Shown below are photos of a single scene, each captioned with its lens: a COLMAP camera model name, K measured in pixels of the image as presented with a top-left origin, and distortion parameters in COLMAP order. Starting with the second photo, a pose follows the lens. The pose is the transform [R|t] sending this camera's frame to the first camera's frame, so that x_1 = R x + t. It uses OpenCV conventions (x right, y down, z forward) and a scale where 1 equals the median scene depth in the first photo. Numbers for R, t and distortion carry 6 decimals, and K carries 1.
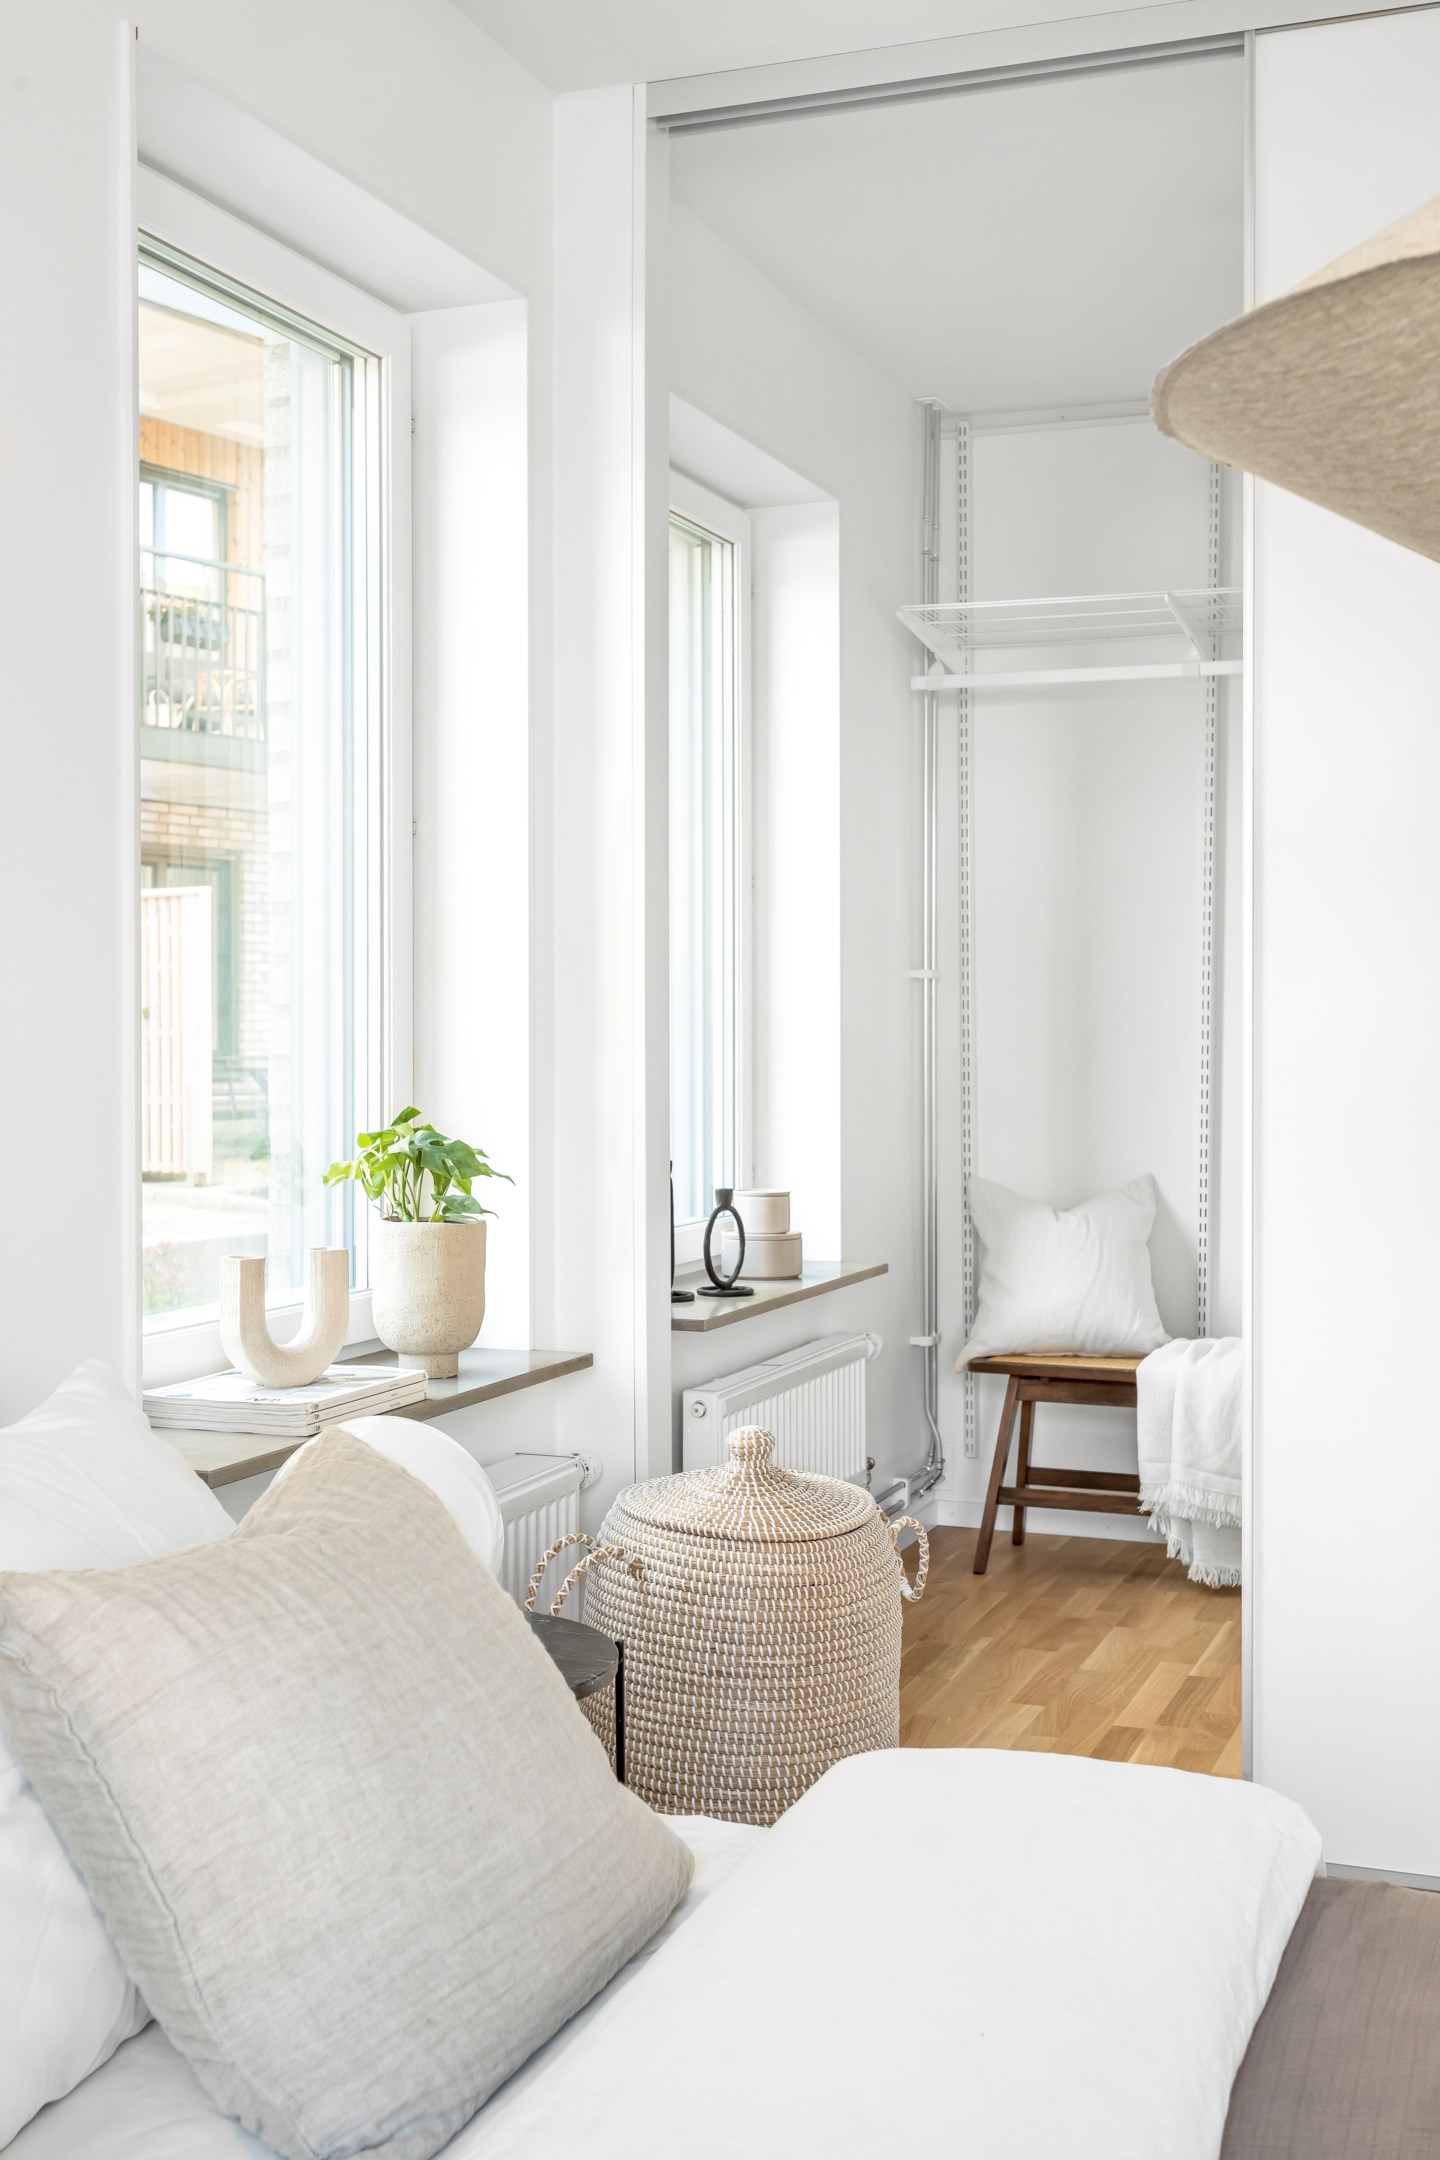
lens RADIAL K [[2426.2, 0, 720.0], [0, 2426.2, 1080.0], [0, 0, 1]] dist [0.019079, -0.002639]
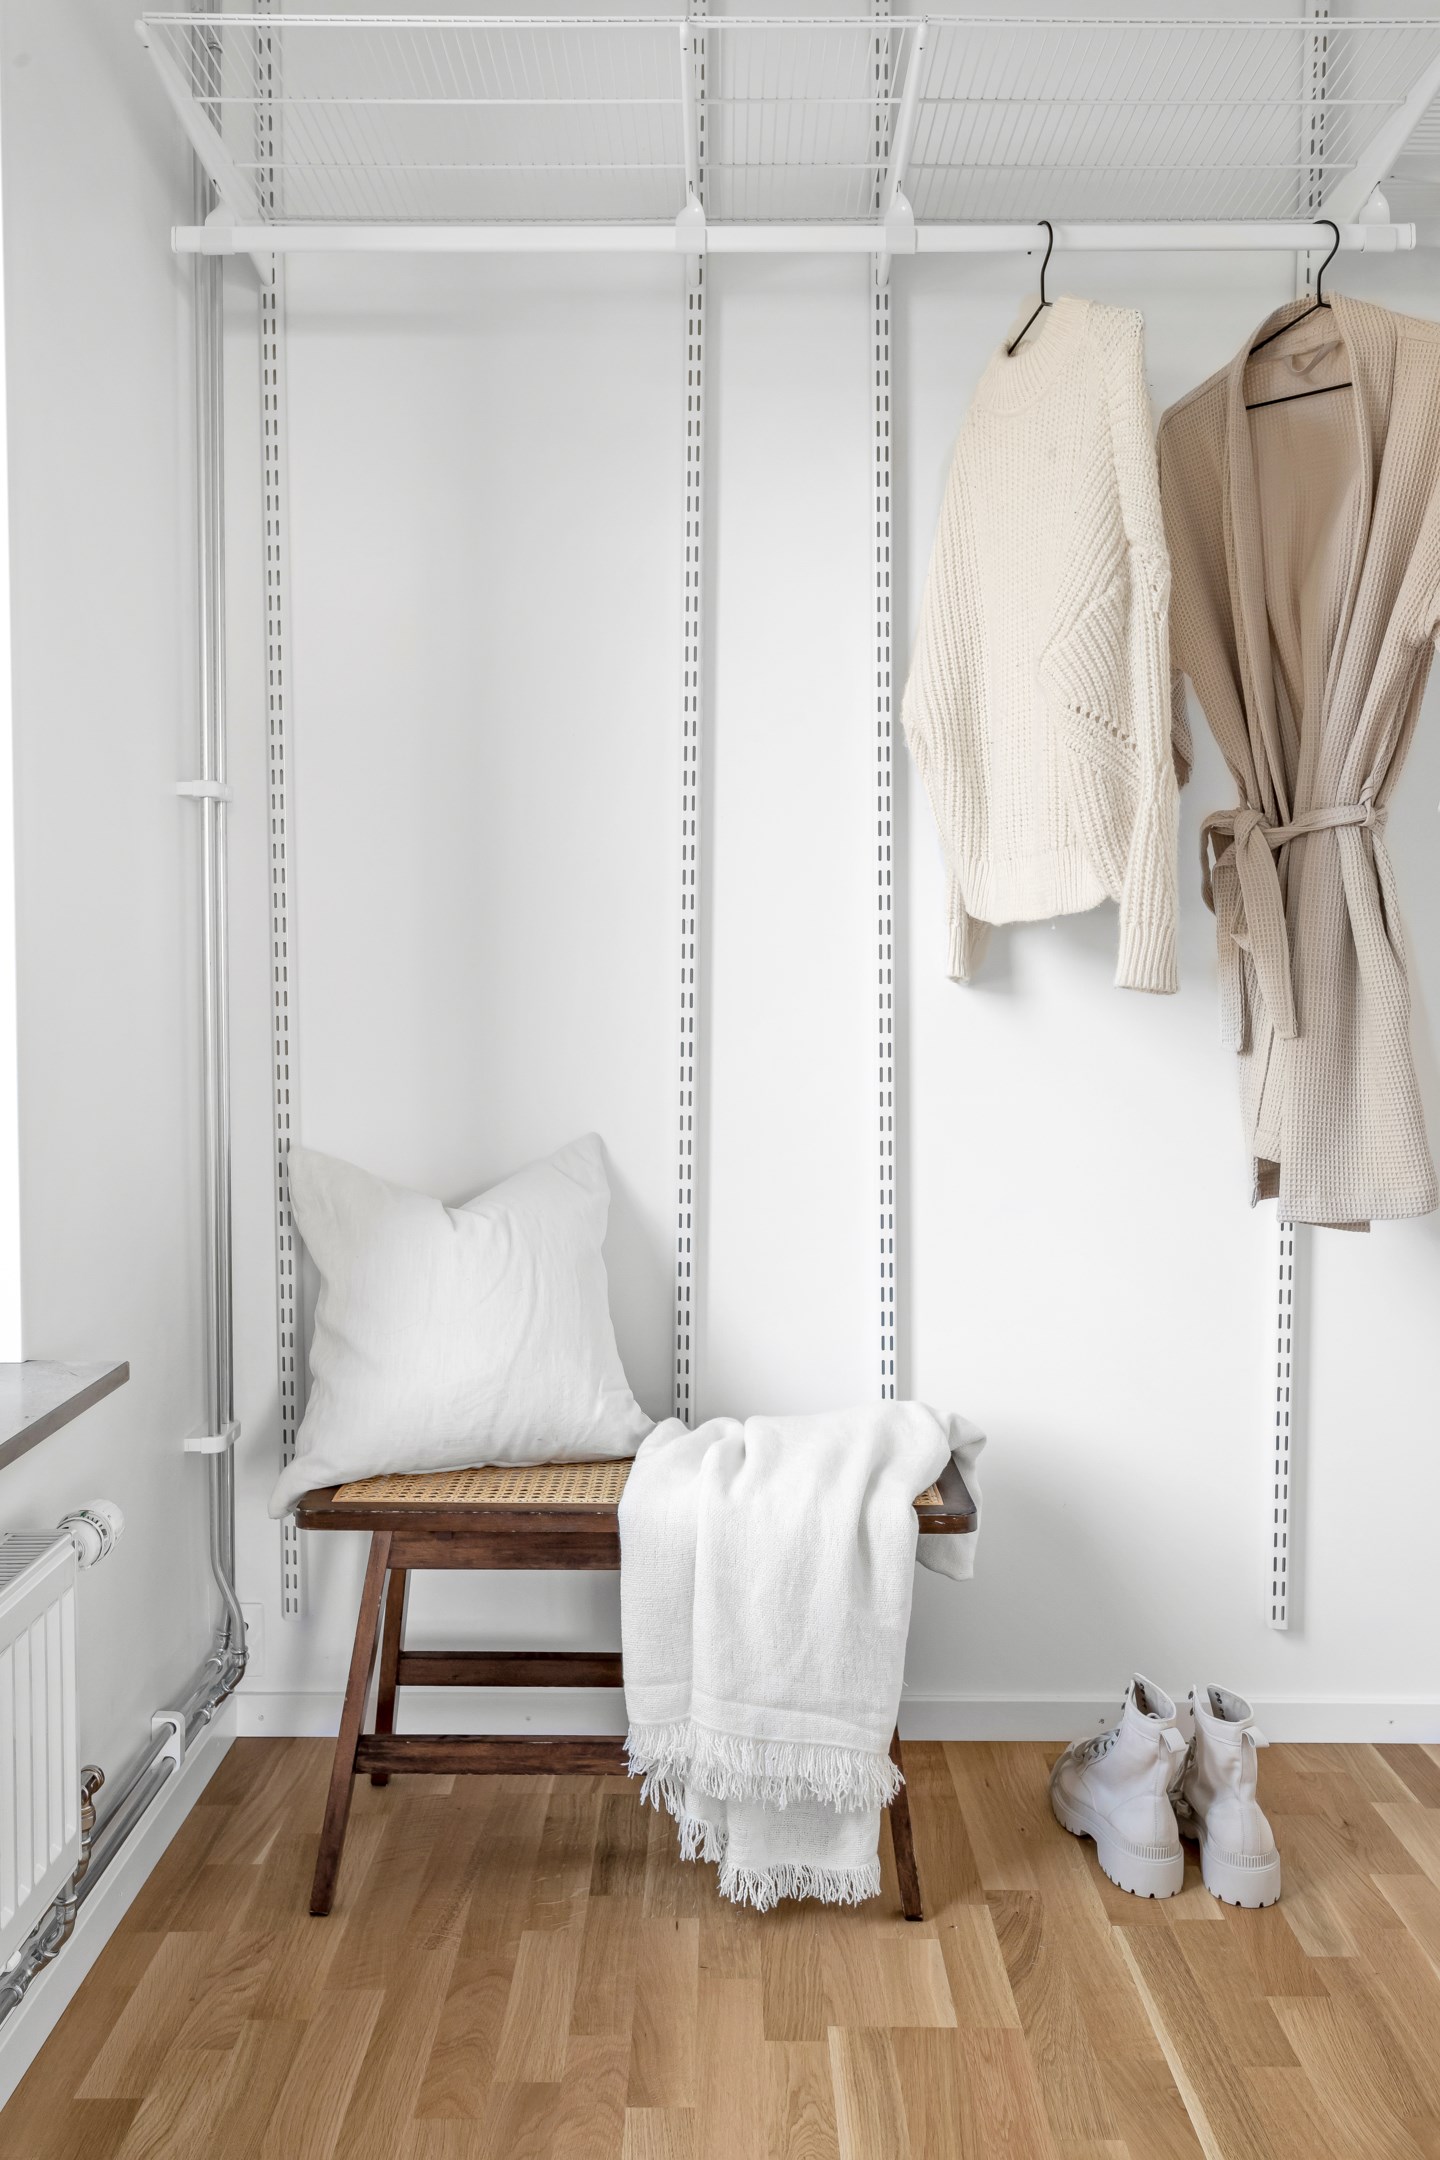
lens RADIAL K [[1830.7, 0, 714.5], [0, 1830.7, 1003.6], [0, 0, 1]] dist [0.010493, -0.006975]
pose [[0.937922, -0.009600, 0.346712, 0.048998], [0.009583, 0.999953, 0.001766, 0.006093], [-0.346713, 0.001666, 0.937970, 0.579196]]
